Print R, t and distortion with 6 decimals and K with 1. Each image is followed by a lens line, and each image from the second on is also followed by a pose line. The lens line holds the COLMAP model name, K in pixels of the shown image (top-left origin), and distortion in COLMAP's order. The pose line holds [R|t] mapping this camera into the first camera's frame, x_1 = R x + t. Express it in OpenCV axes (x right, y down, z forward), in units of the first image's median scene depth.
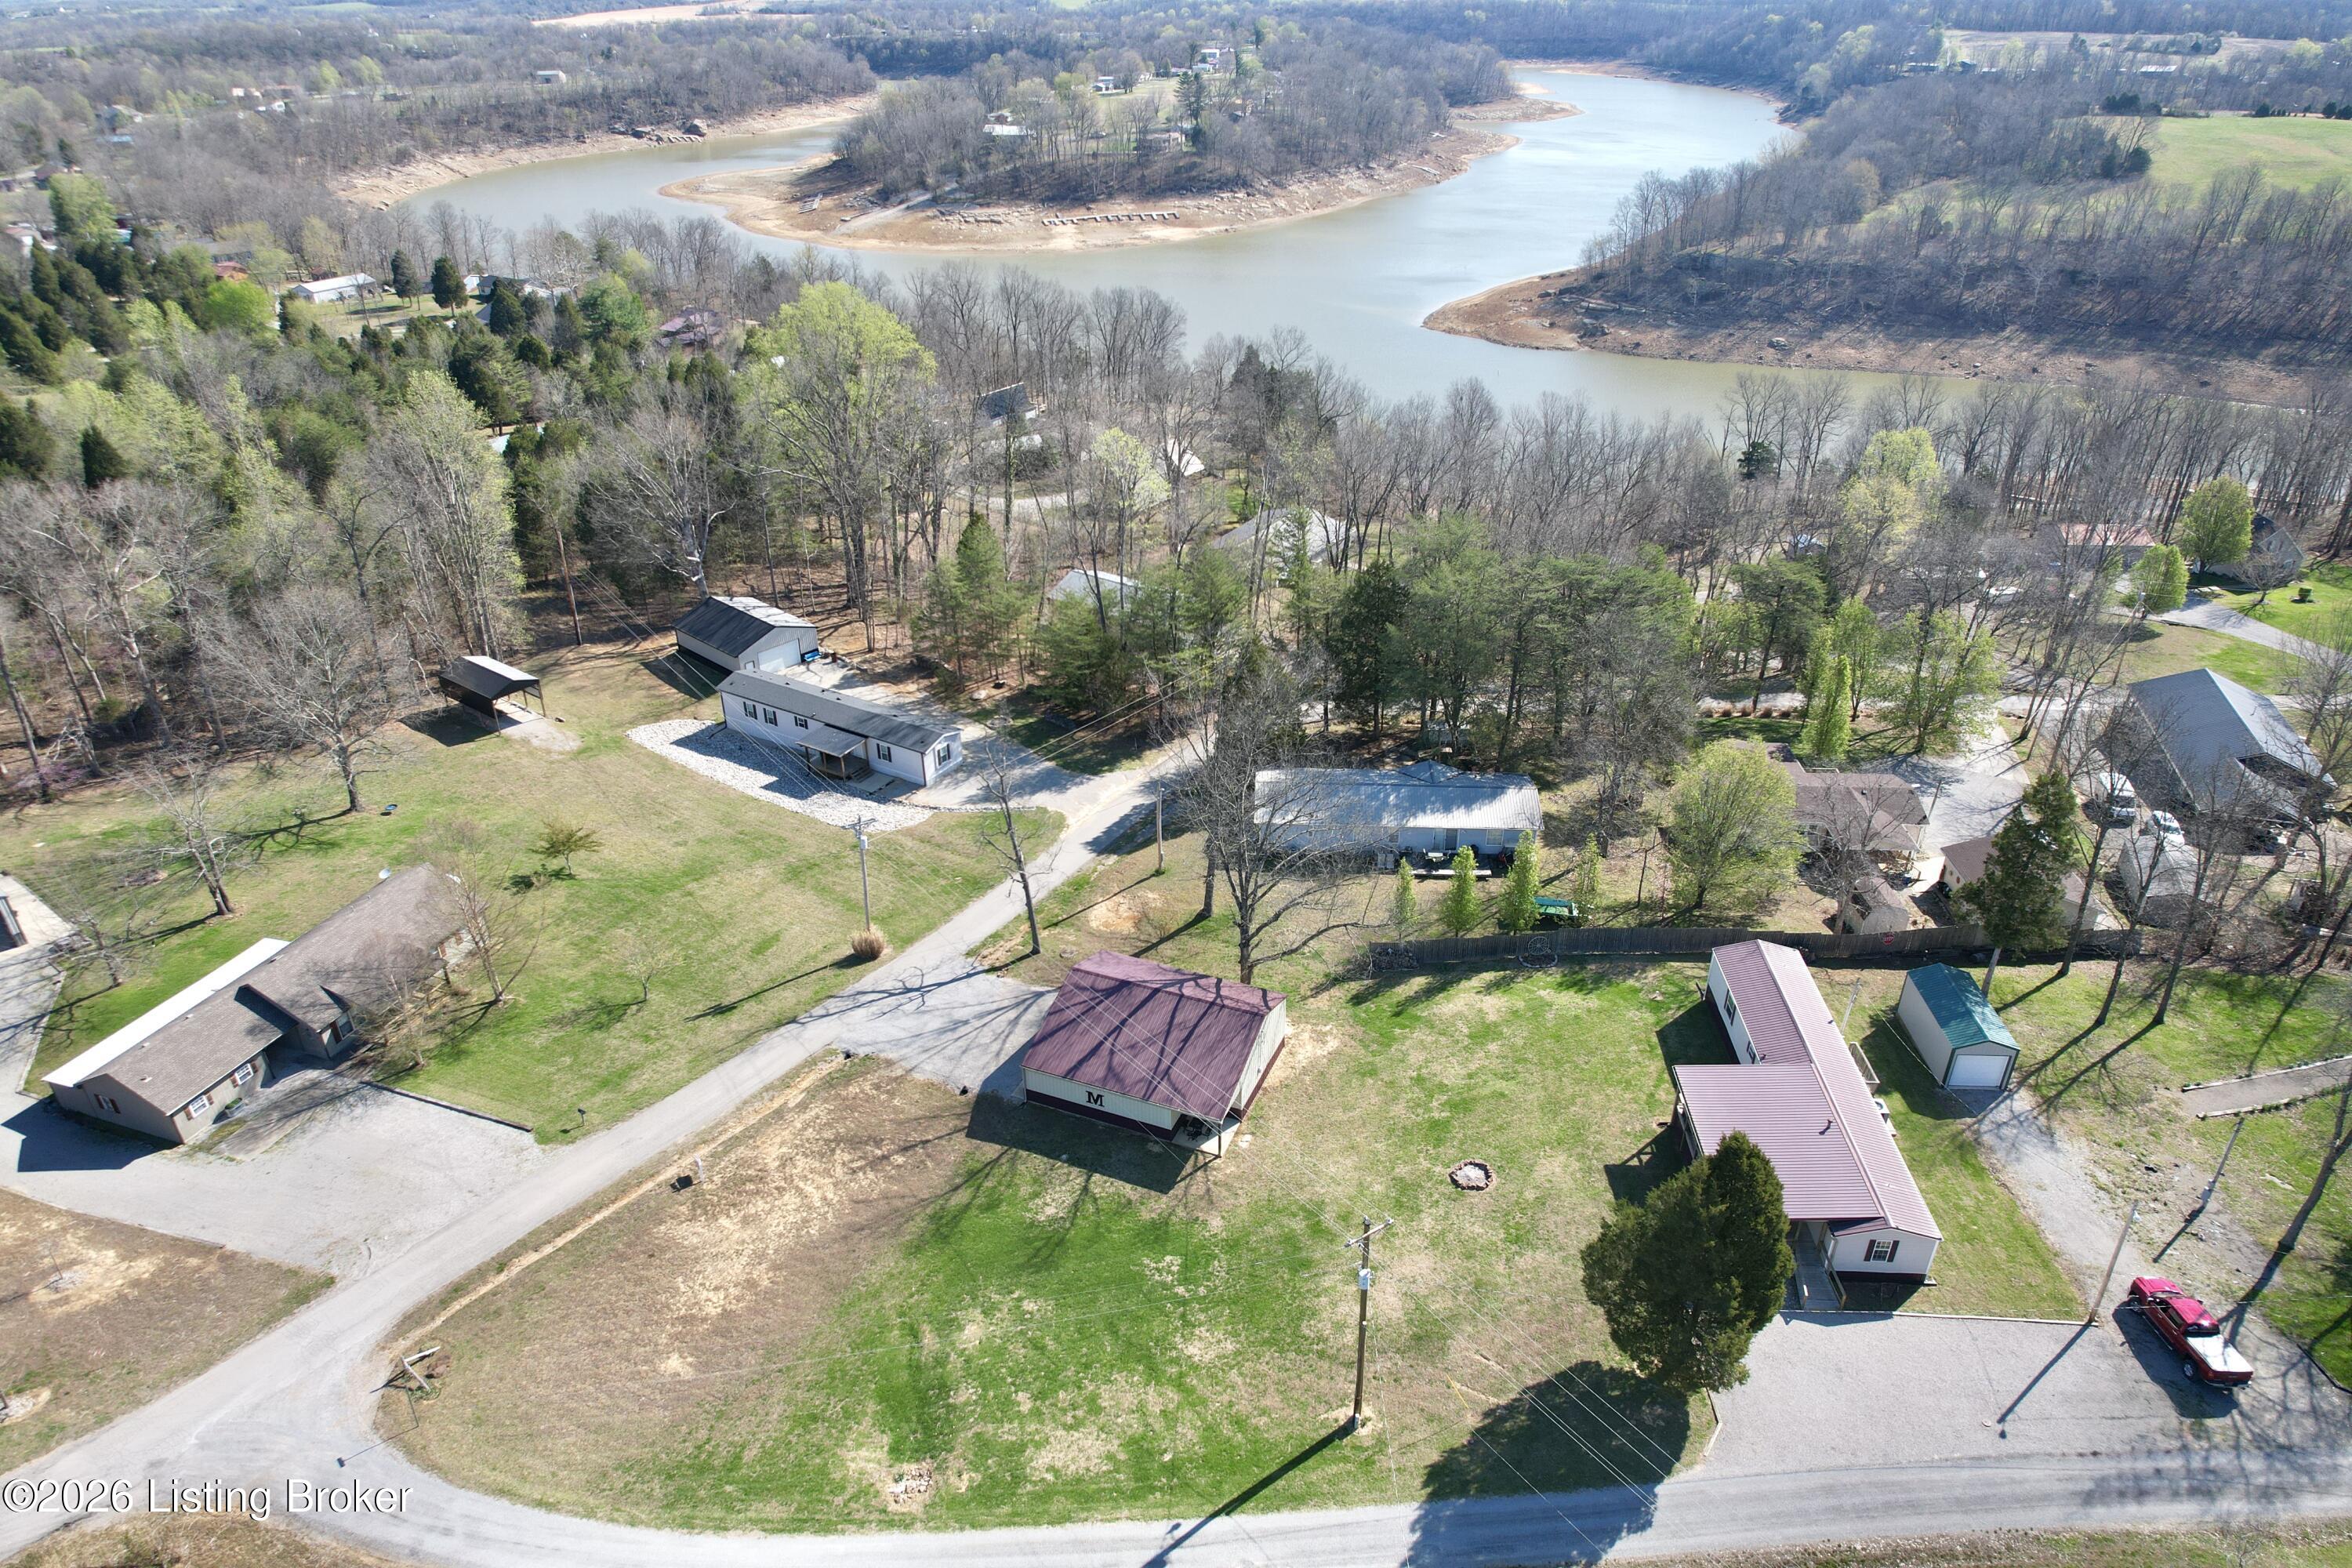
lens RADIAL K [[1507.0, 0, 1176.0], [0, 1507.0, 784.0], [0, 0, 1]] dist [-0.084839, 0.080931]
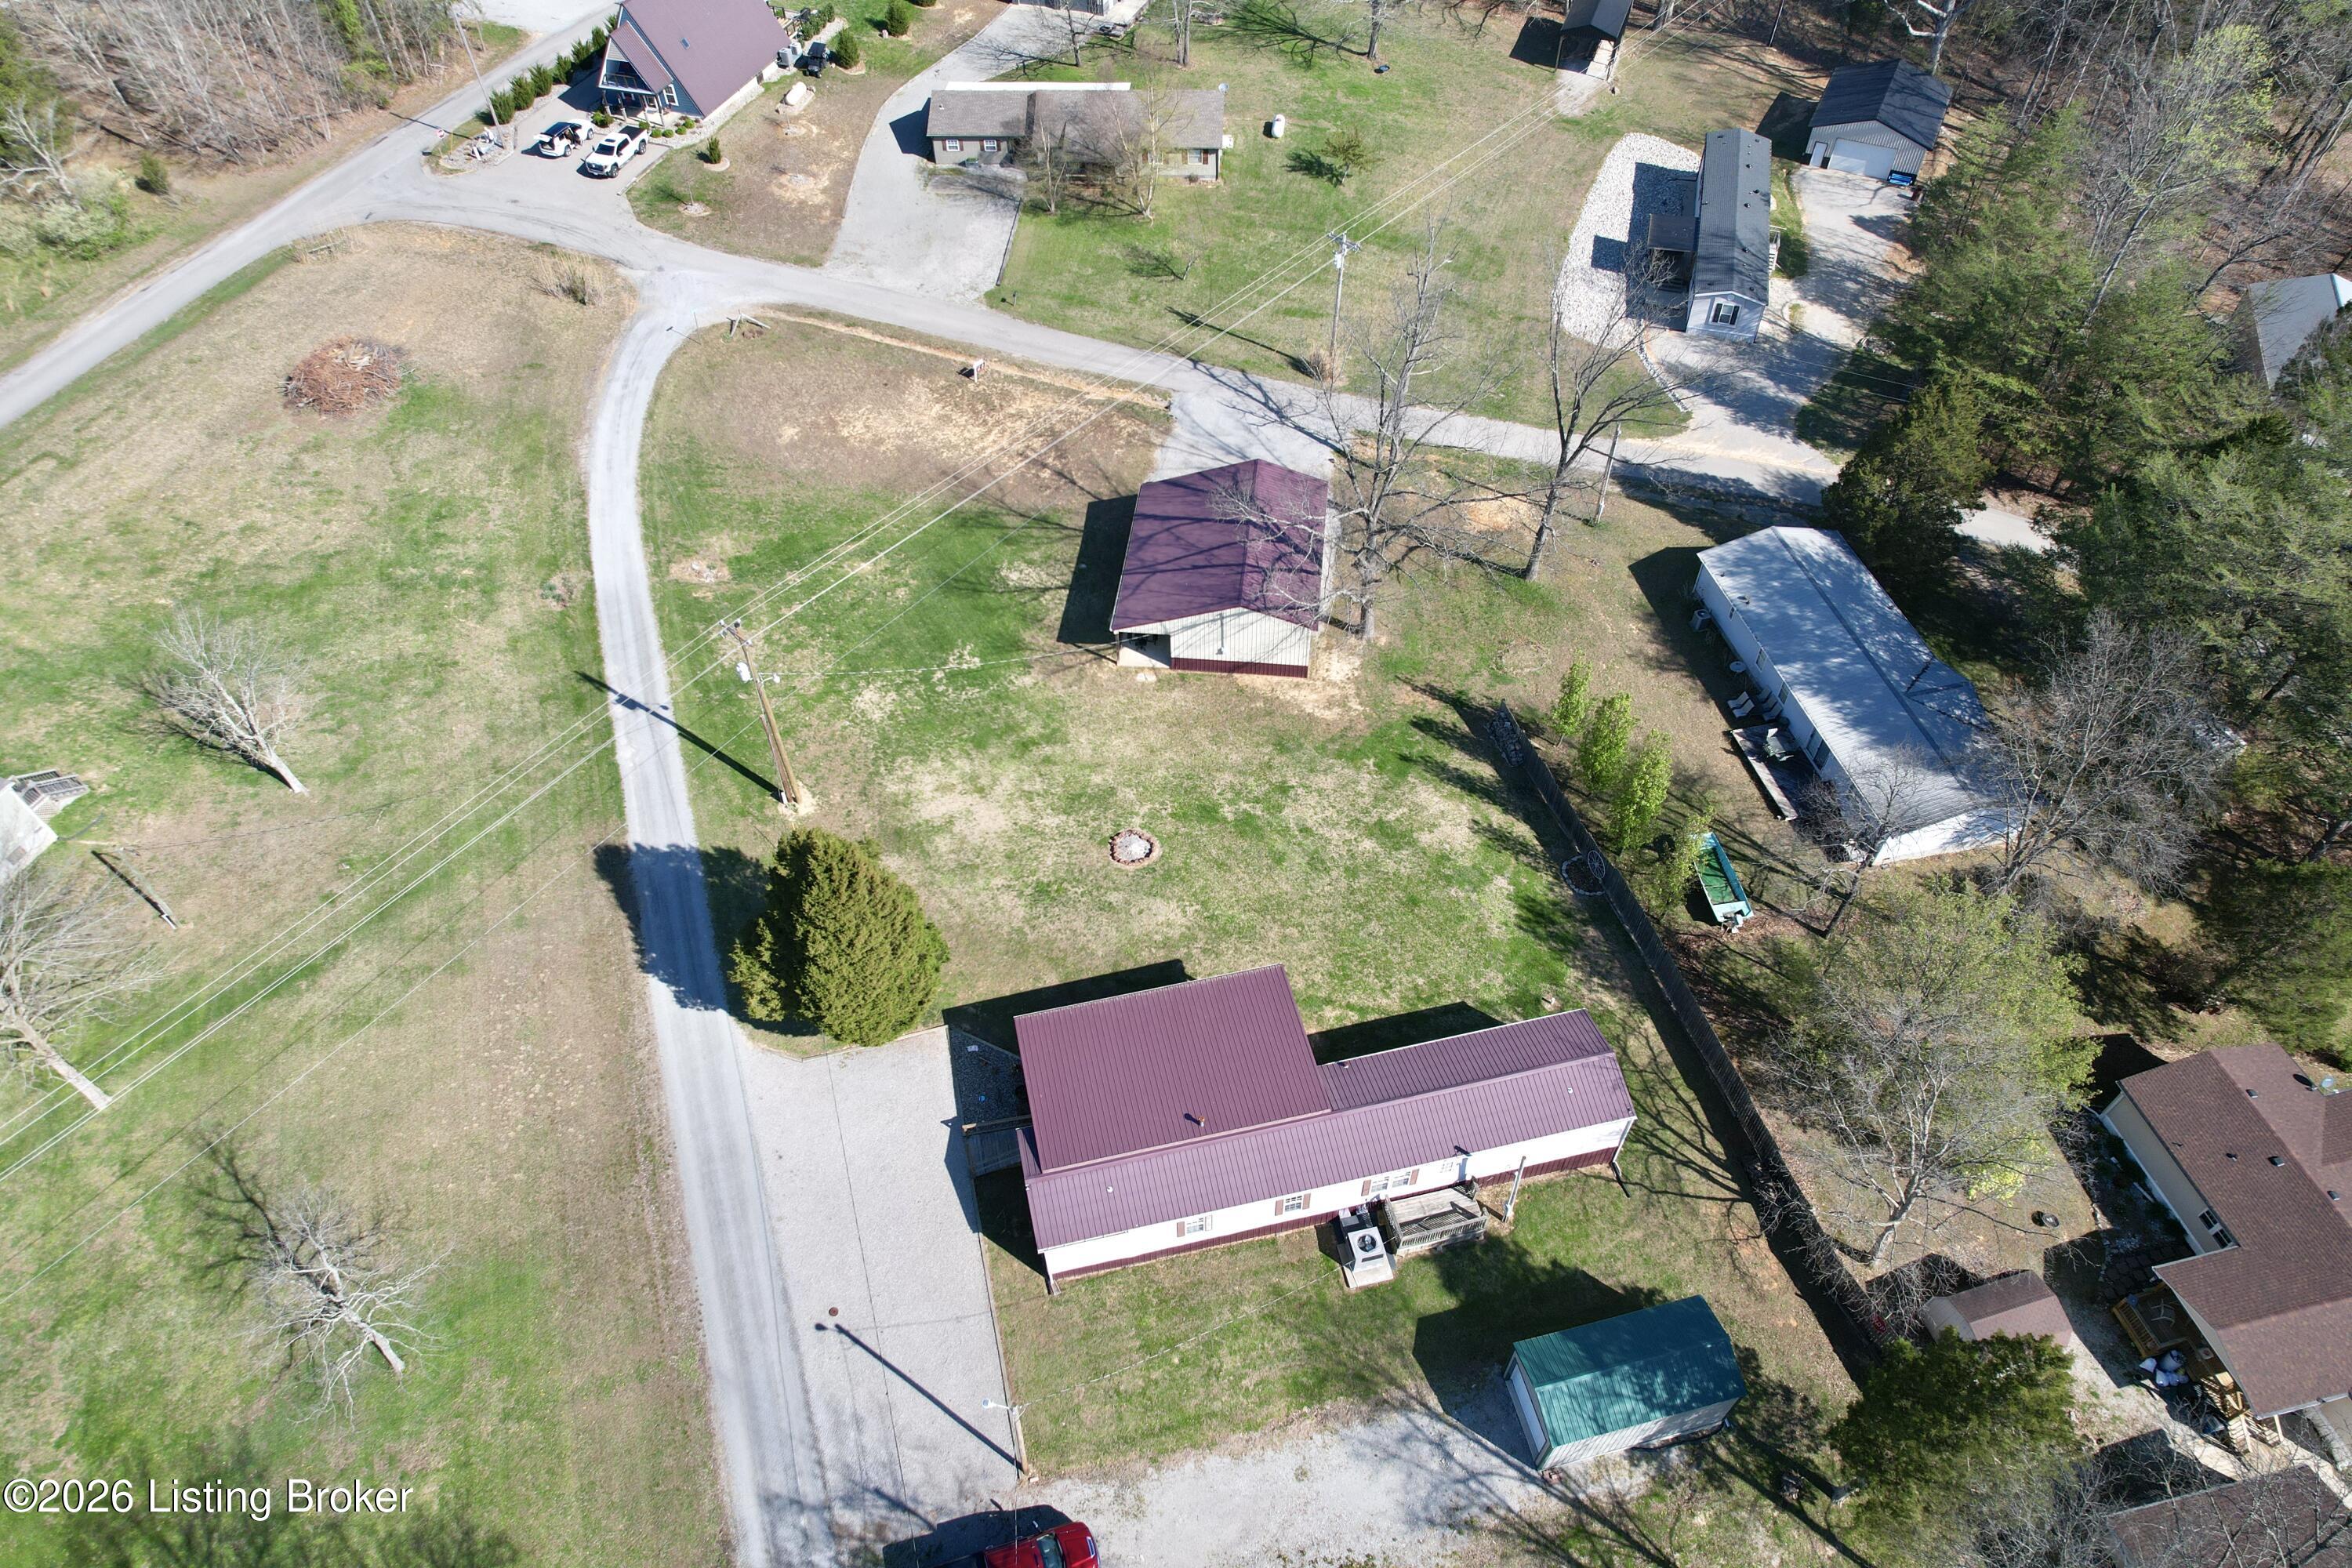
lens RADIAL K [[1507.0, 0, 1176.0], [0, 1507.0, 784.0], [0, 0, 1]] dist [-0.084839, 0.080931]
pose [[0.286157, 0.734098, -0.615804, 0.730669], [-0.447165, 0.670715, 0.591764, -0.313593], [0.847442, 0.106029, 0.520192, 0.534870]]
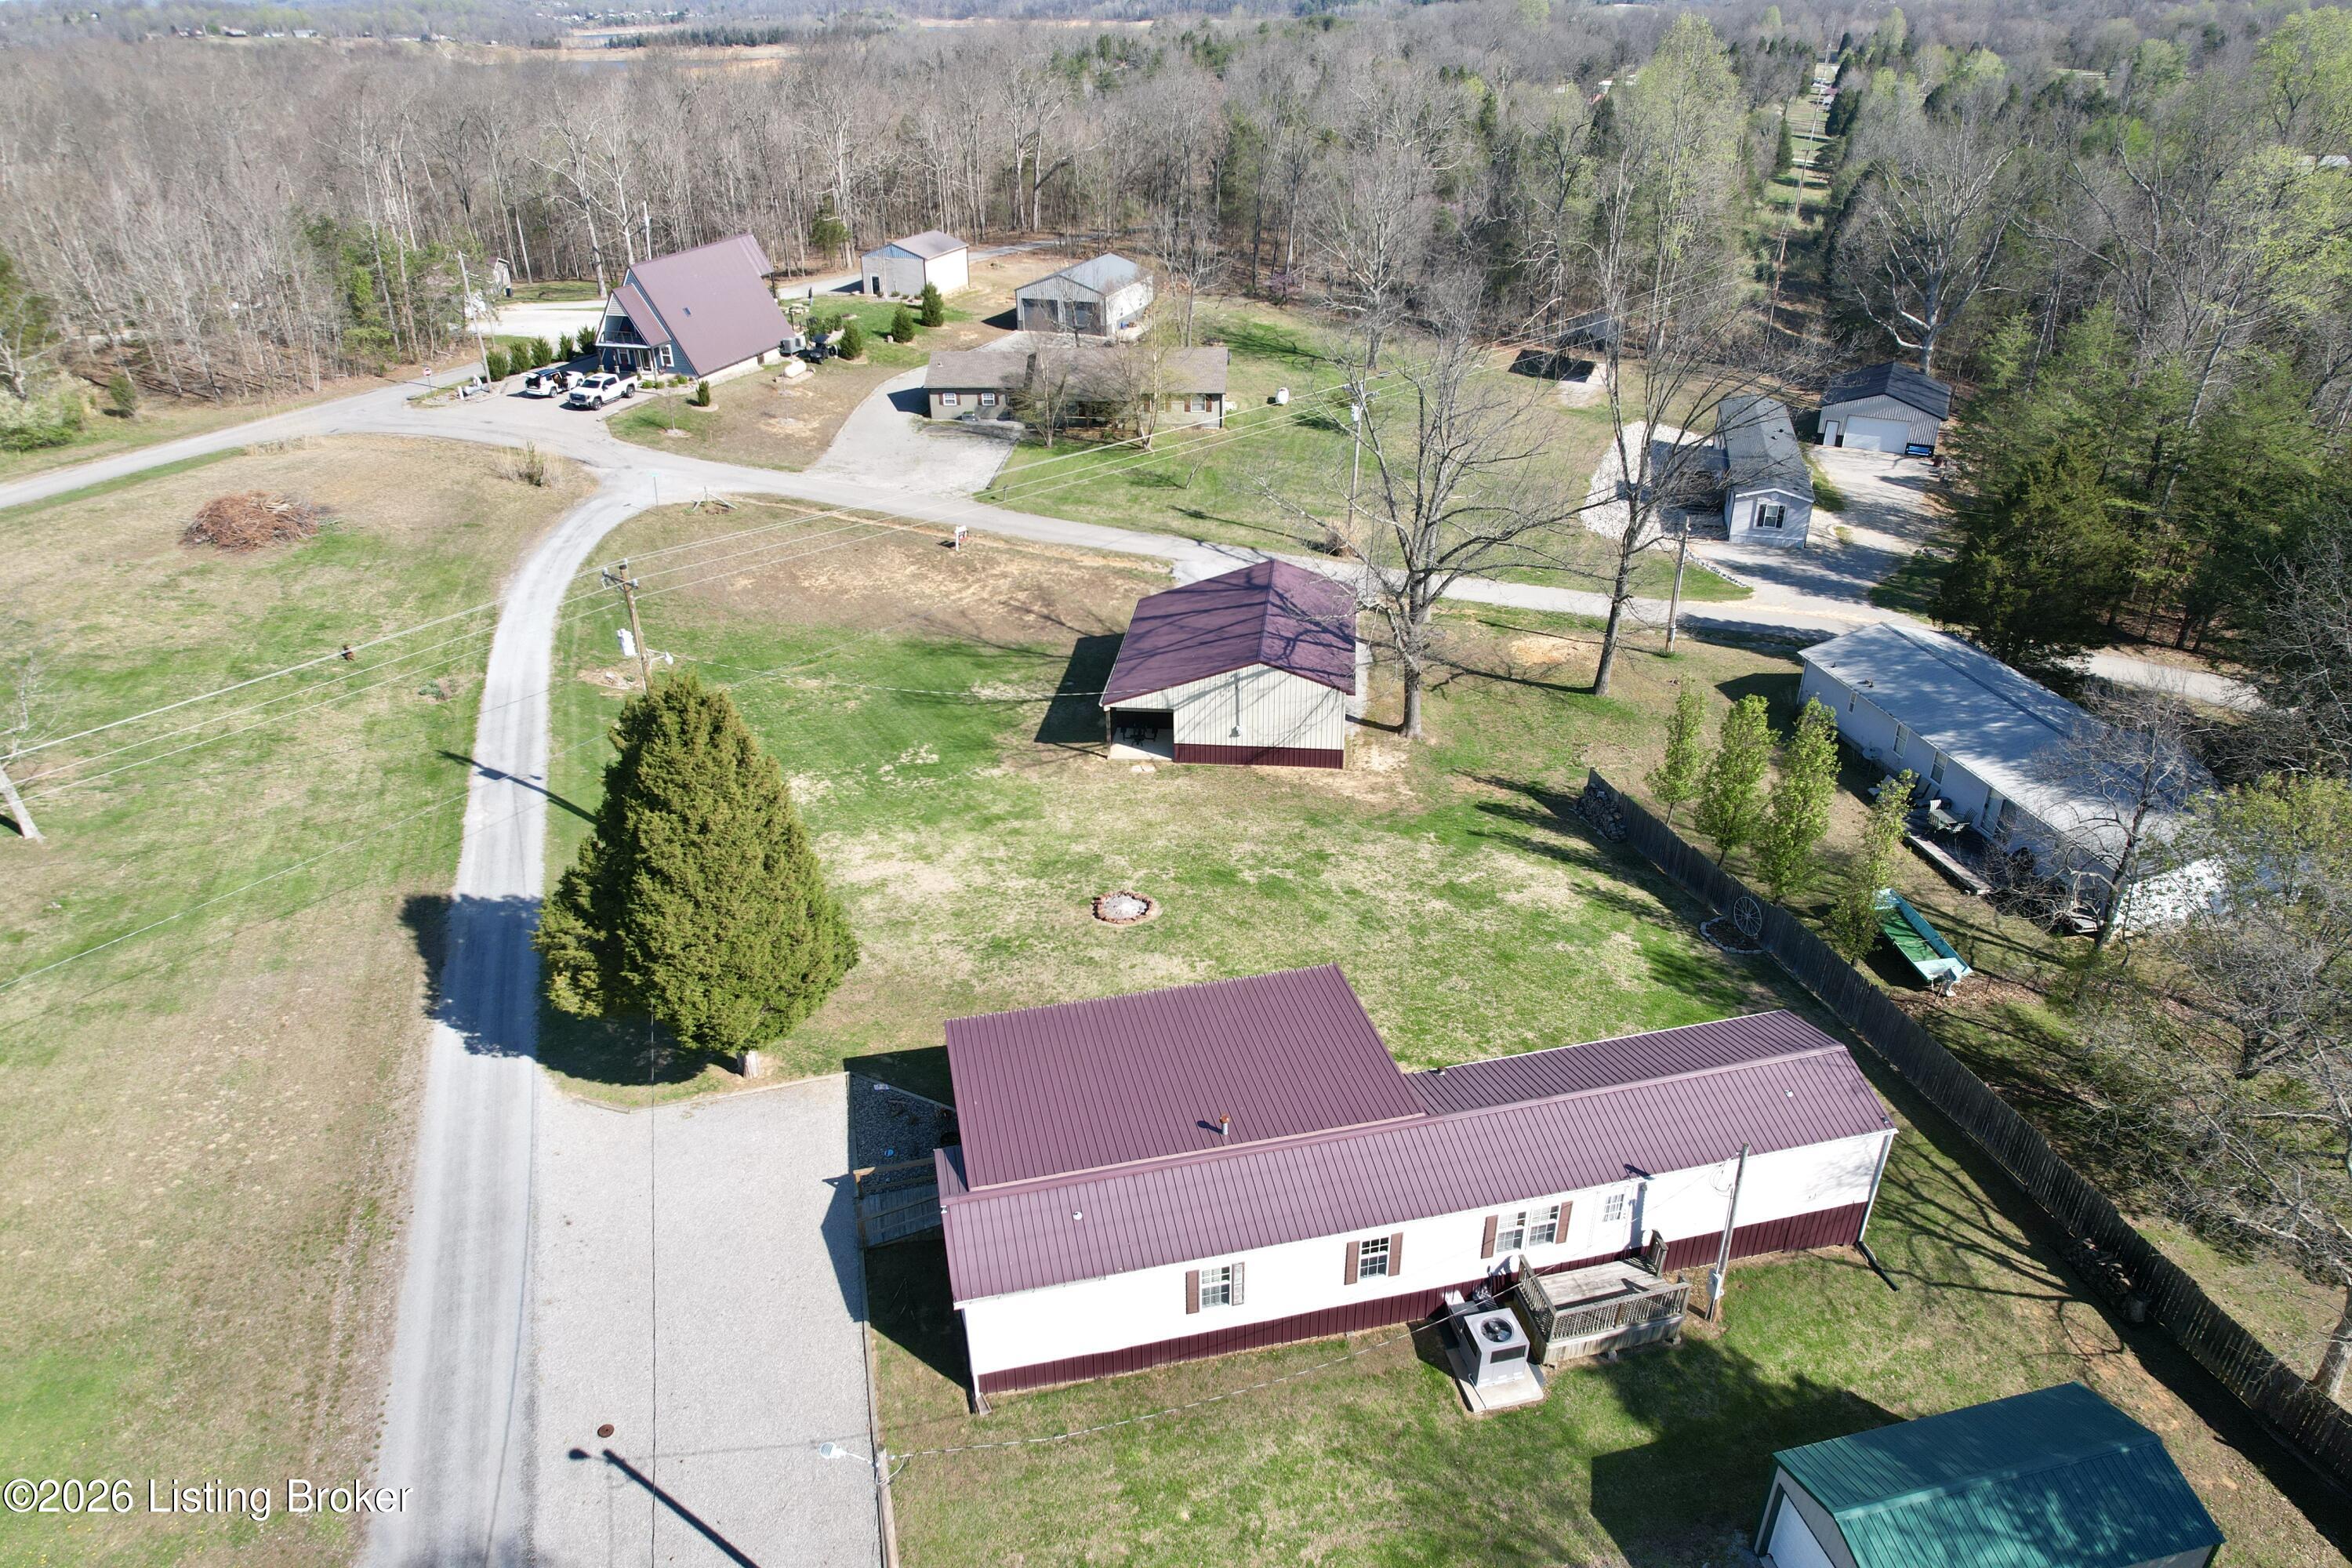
lens RADIAL K [[1507.0, 0, 1176.0], [0, 1507.0, 784.0], [0, 0, 1]] dist [-0.084839, 0.080931]
pose [[0.286098, 0.466818, -0.836796, 0.741069], [-0.450850, 0.836174, 0.312327, -0.009583], [0.845507, 0.287913, 0.449693, 0.687253]]
